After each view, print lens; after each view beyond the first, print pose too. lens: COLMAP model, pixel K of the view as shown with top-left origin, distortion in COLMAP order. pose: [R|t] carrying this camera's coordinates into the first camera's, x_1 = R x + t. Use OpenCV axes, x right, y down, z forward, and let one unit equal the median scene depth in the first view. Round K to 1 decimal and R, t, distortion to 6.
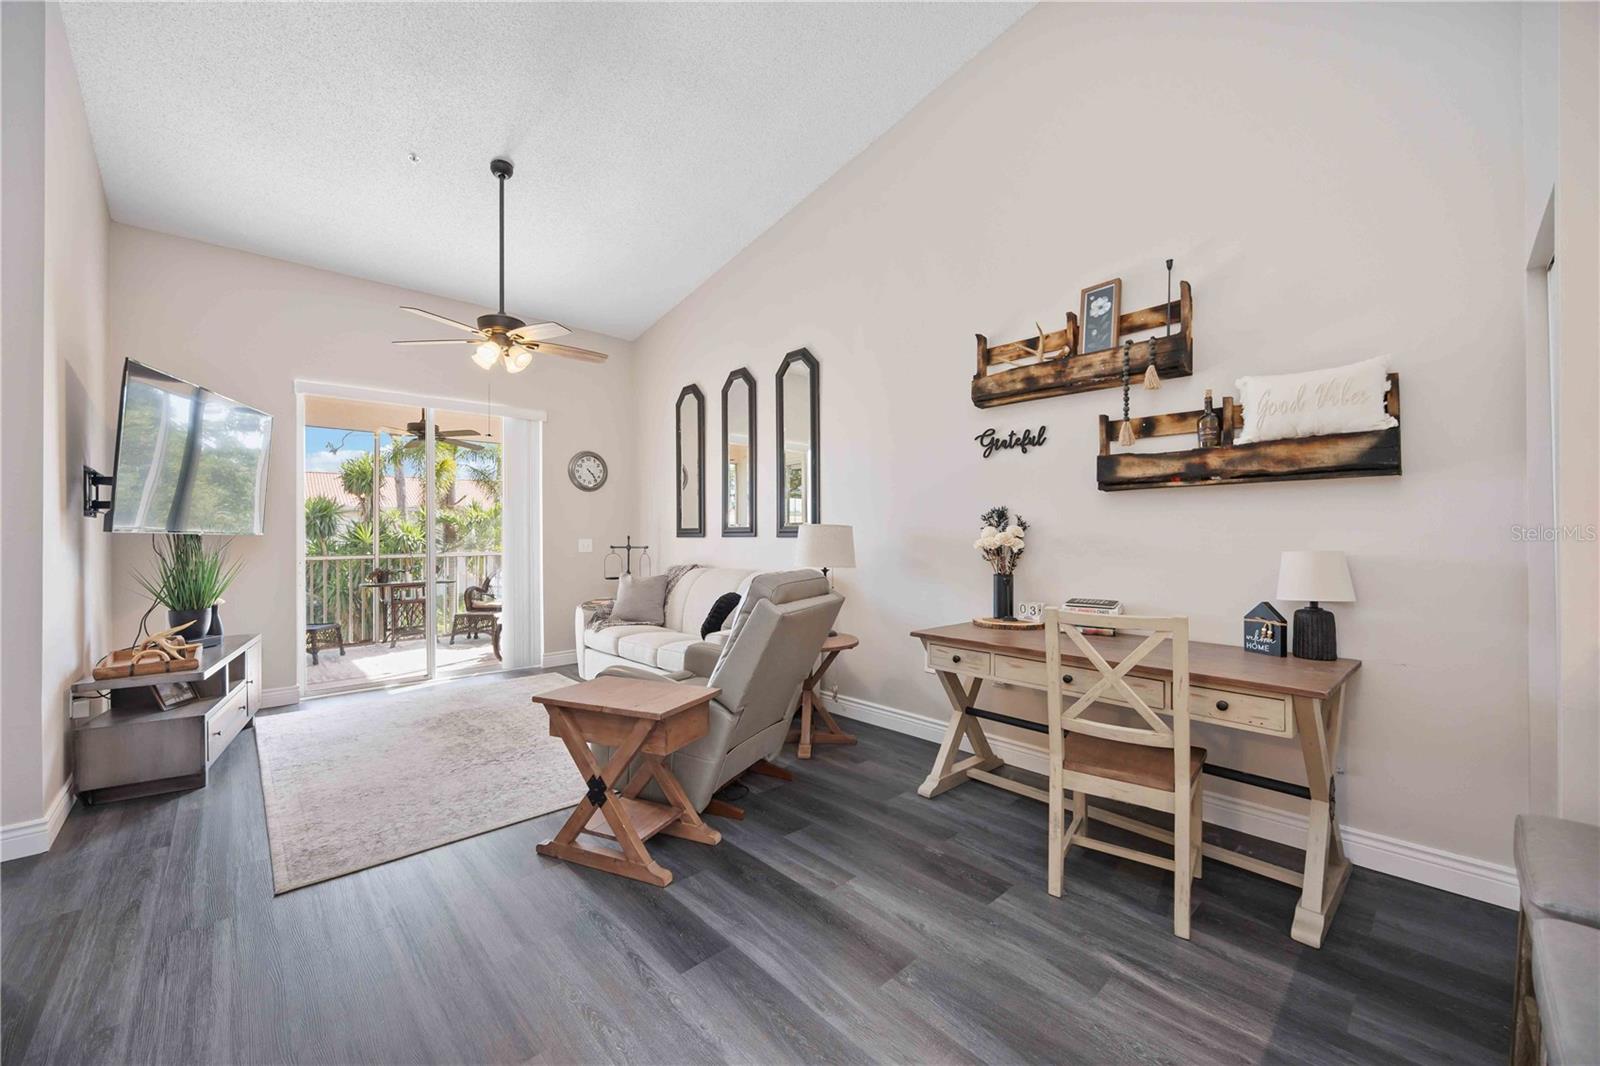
lens RADIAL K [[603.7, 0, 796.8], [0, 603.7, 530.0], [0, 0, 1]] dist [0.003180, 0.000209]
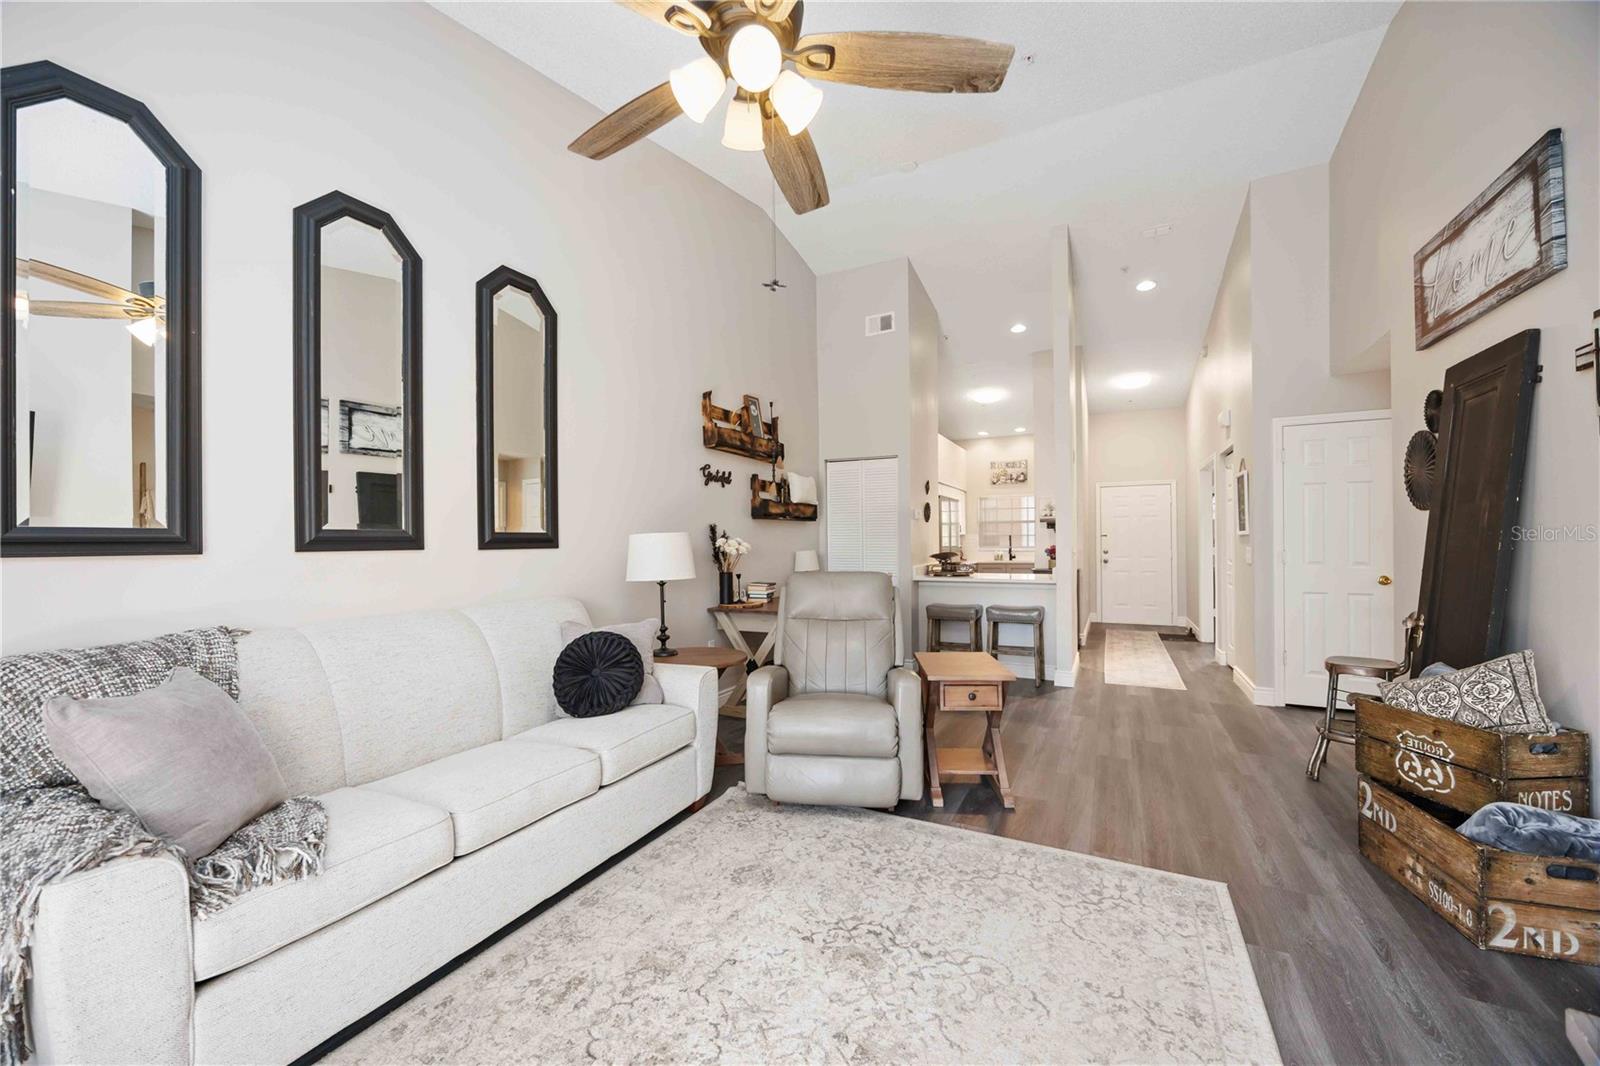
lens RADIAL K [[603.7, 0, 784.8], [0, 603.7, 538.1], [0, 0, 1]] dist [0.003180, 0.000209]
pose [[-0.306388, 0.011829, 0.951833, -1.022582], [-0.001466, 0.999916, -0.012899, 0.011635], [-0.951906, -0.005348, -0.306344, 1.288150]]
